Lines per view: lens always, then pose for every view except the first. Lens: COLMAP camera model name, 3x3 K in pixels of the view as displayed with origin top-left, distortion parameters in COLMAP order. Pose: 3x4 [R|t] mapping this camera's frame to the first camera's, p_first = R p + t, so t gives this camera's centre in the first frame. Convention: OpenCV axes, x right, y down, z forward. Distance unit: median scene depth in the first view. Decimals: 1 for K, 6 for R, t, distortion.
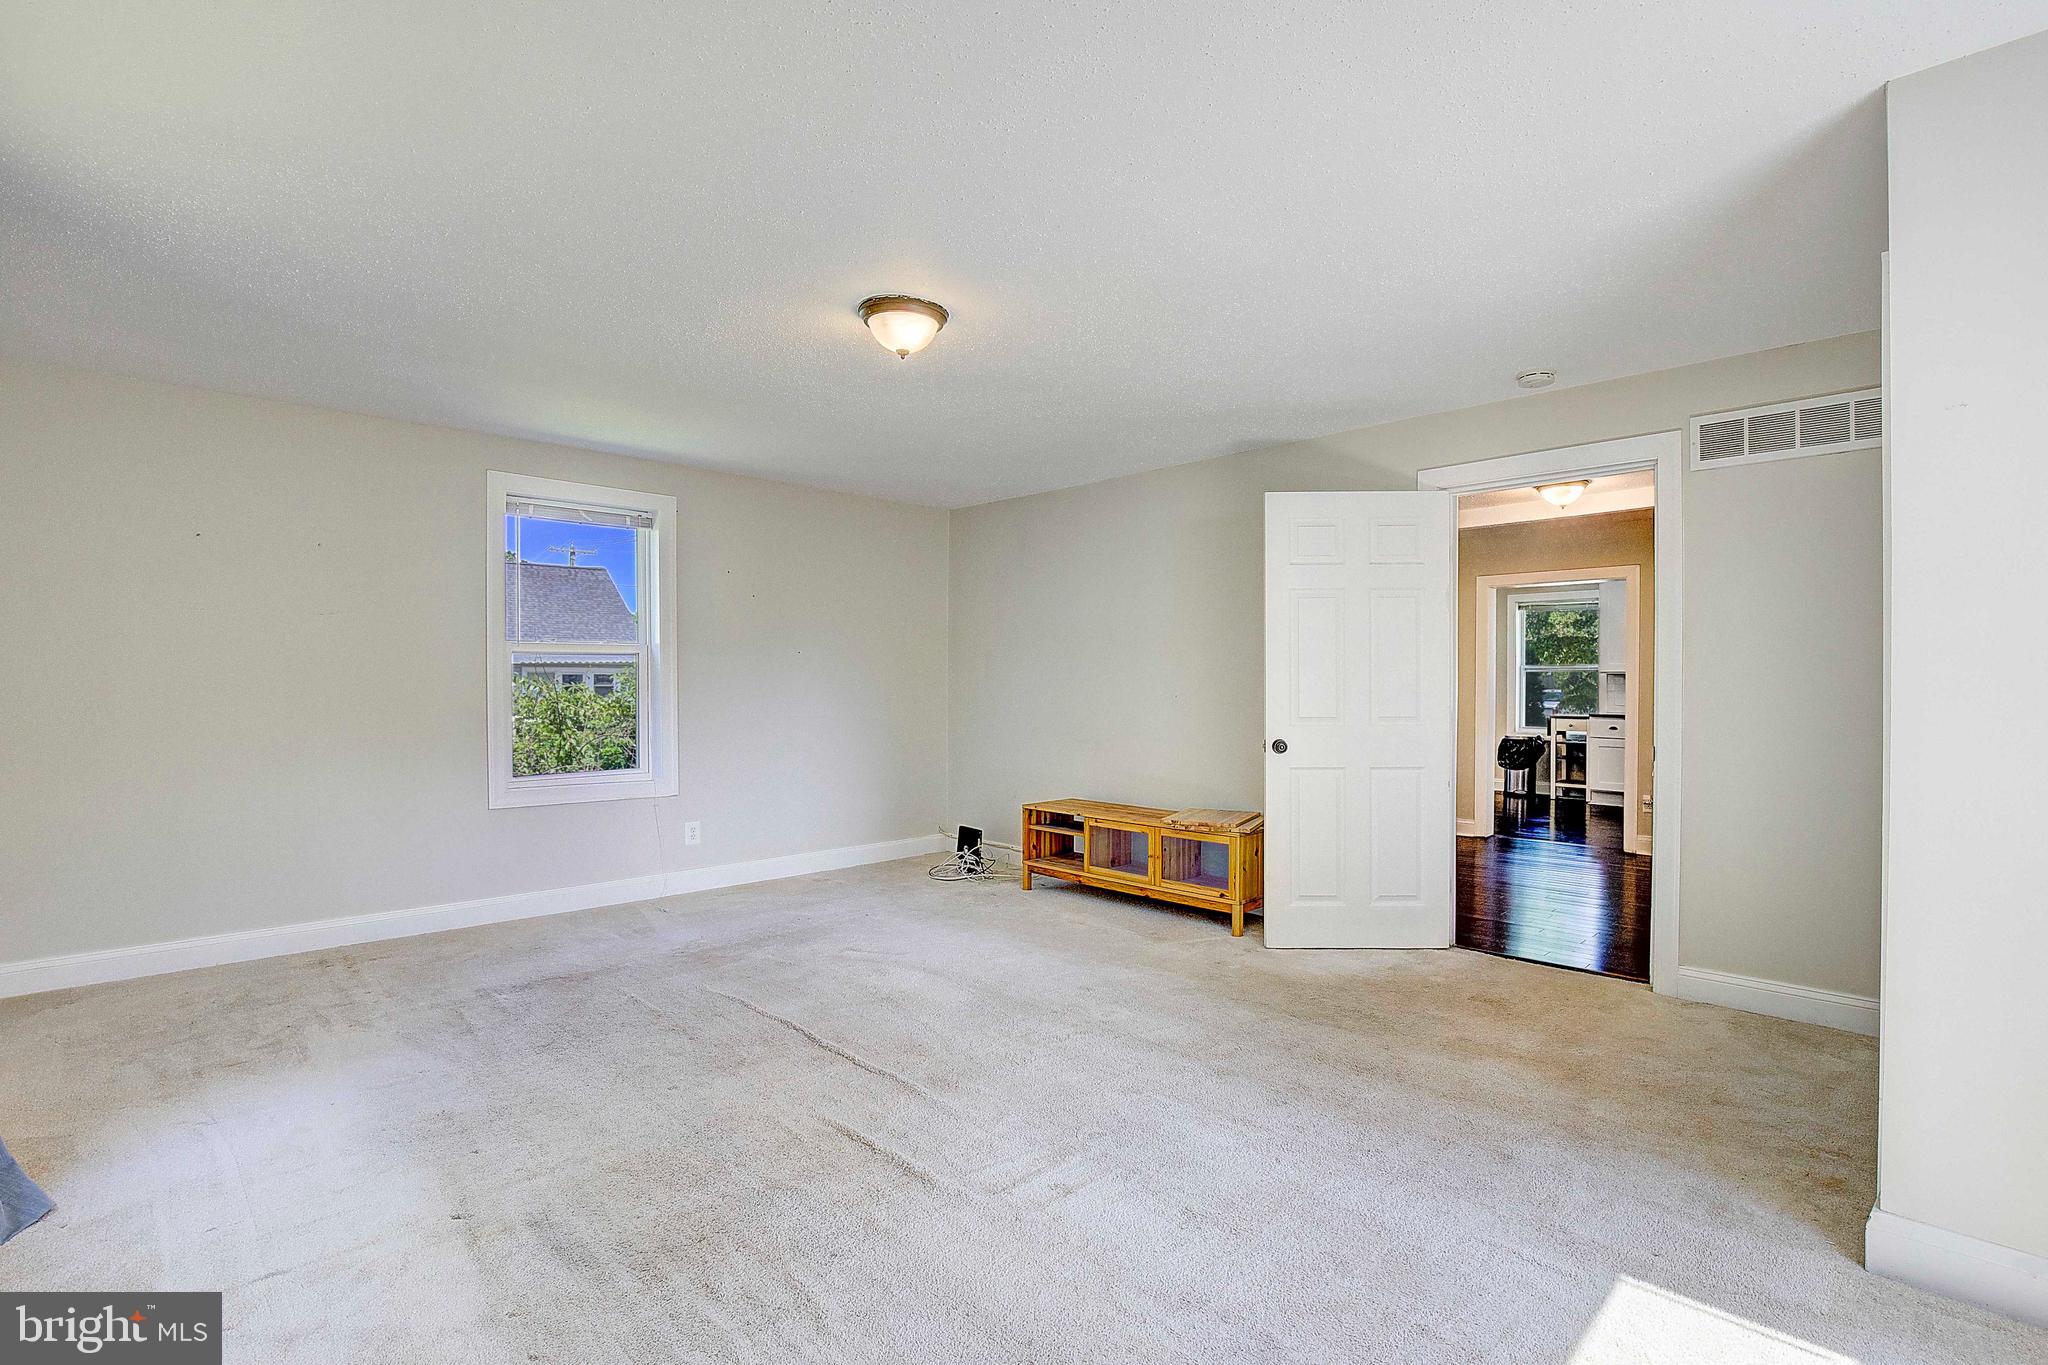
lens RADIAL K [[967.0, 0, 1034.7], [0, 967.0, 688.4], [0, 0, 1]] dist [-0.031747, 0.000157]
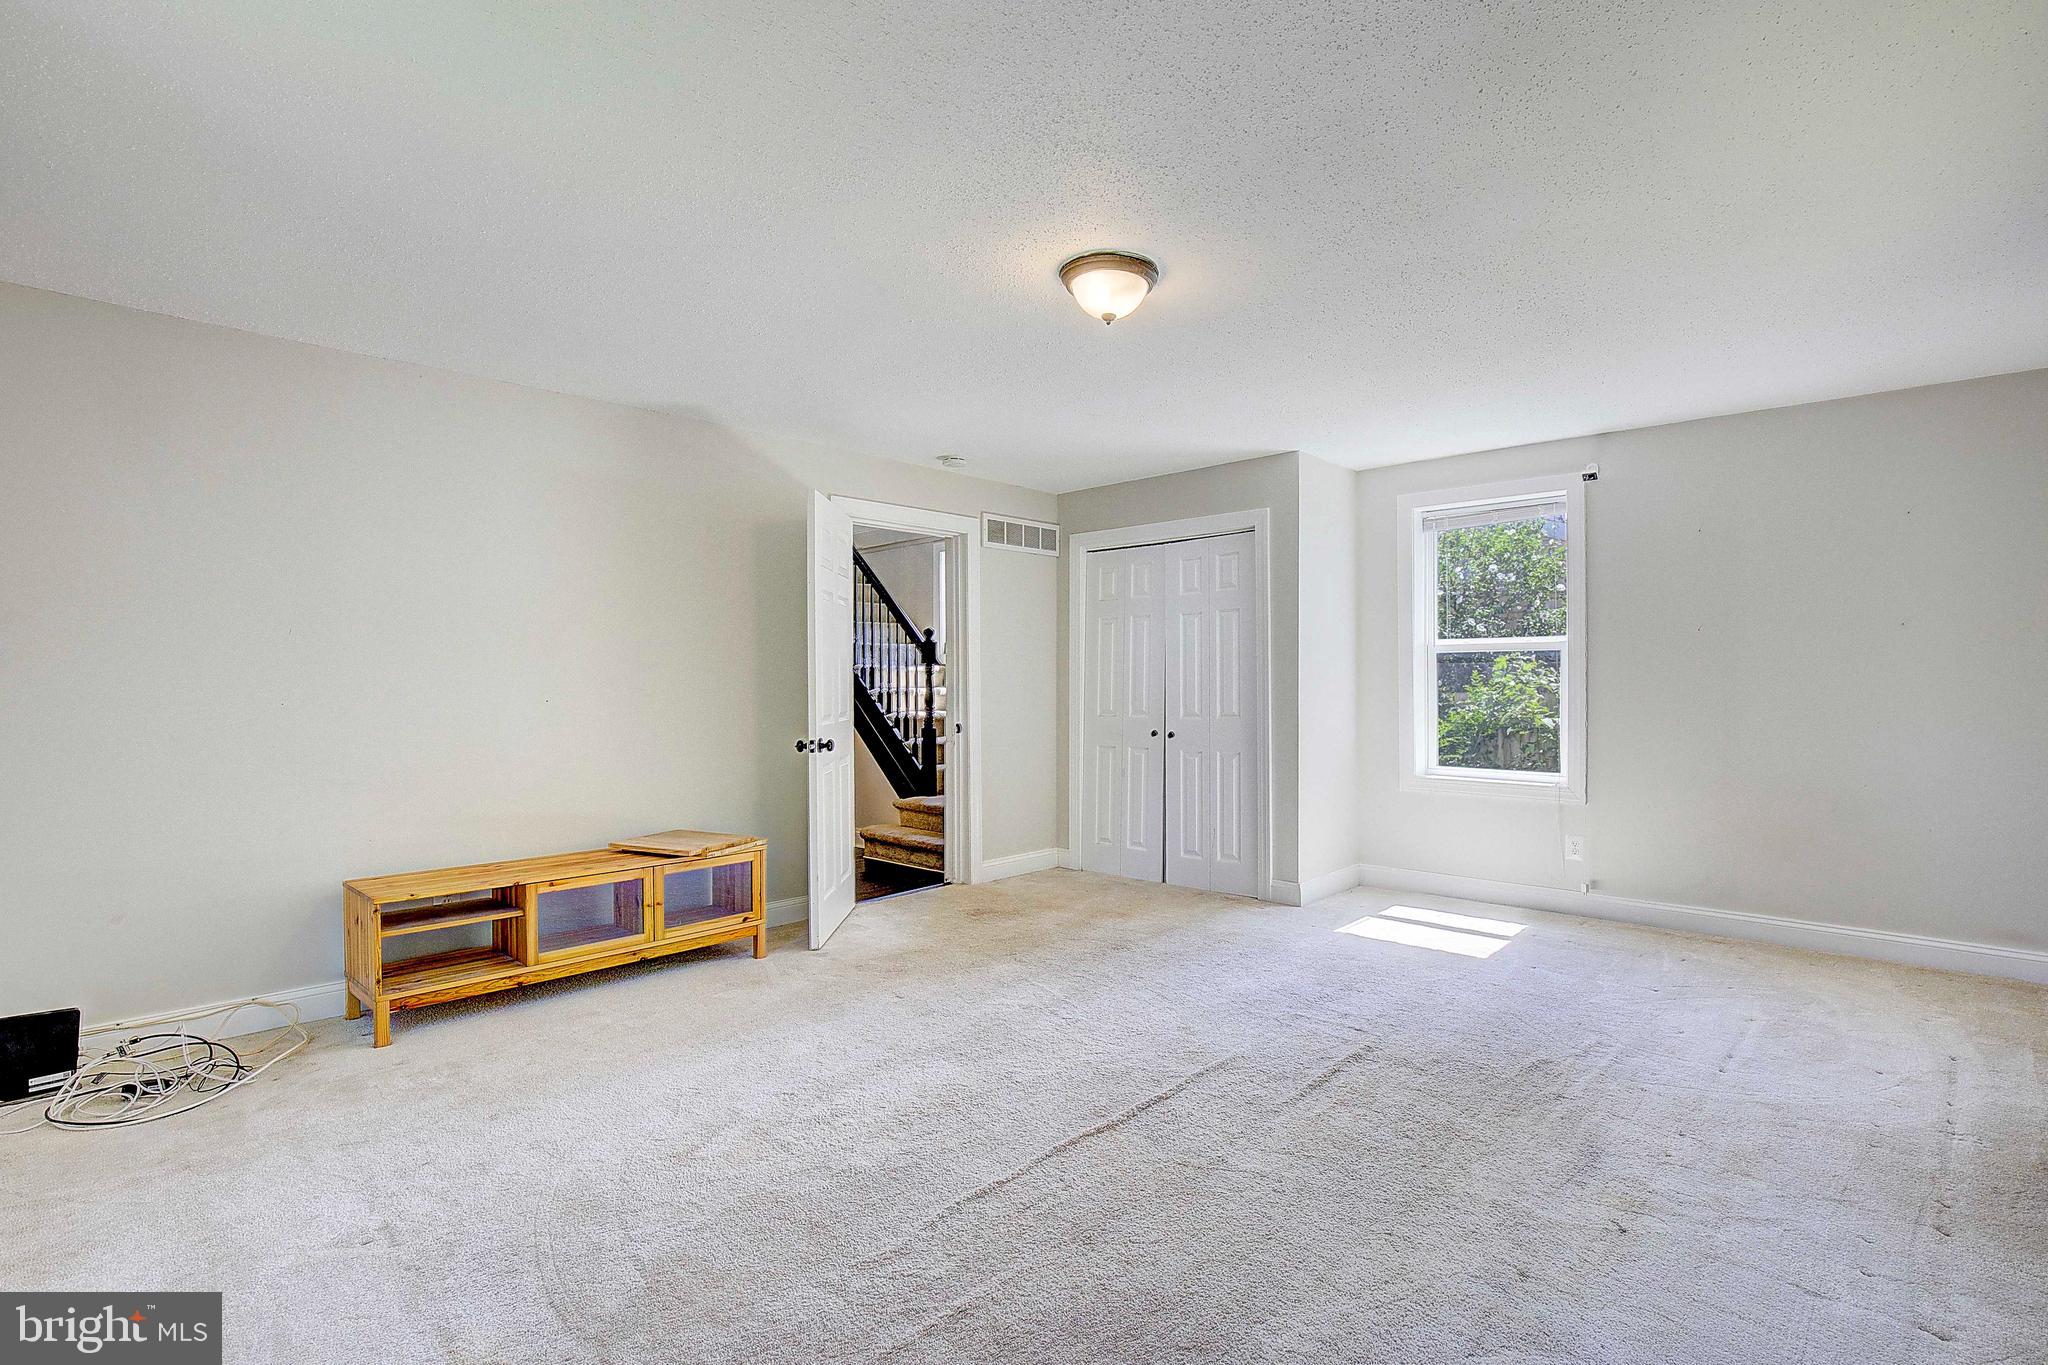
lens RADIAL K [[988.8, 0, 1057.9], [0, 988.8, 679.5], [0, 0, 1]] dist [-0.011064, -0.000056]
pose [[-0.082009, 0.002651, 0.996628, -0.857712], [0.010353, 0.999945, -0.001808, -0.003028], [-0.996578, 0.010170, -0.082032, 0.910470]]
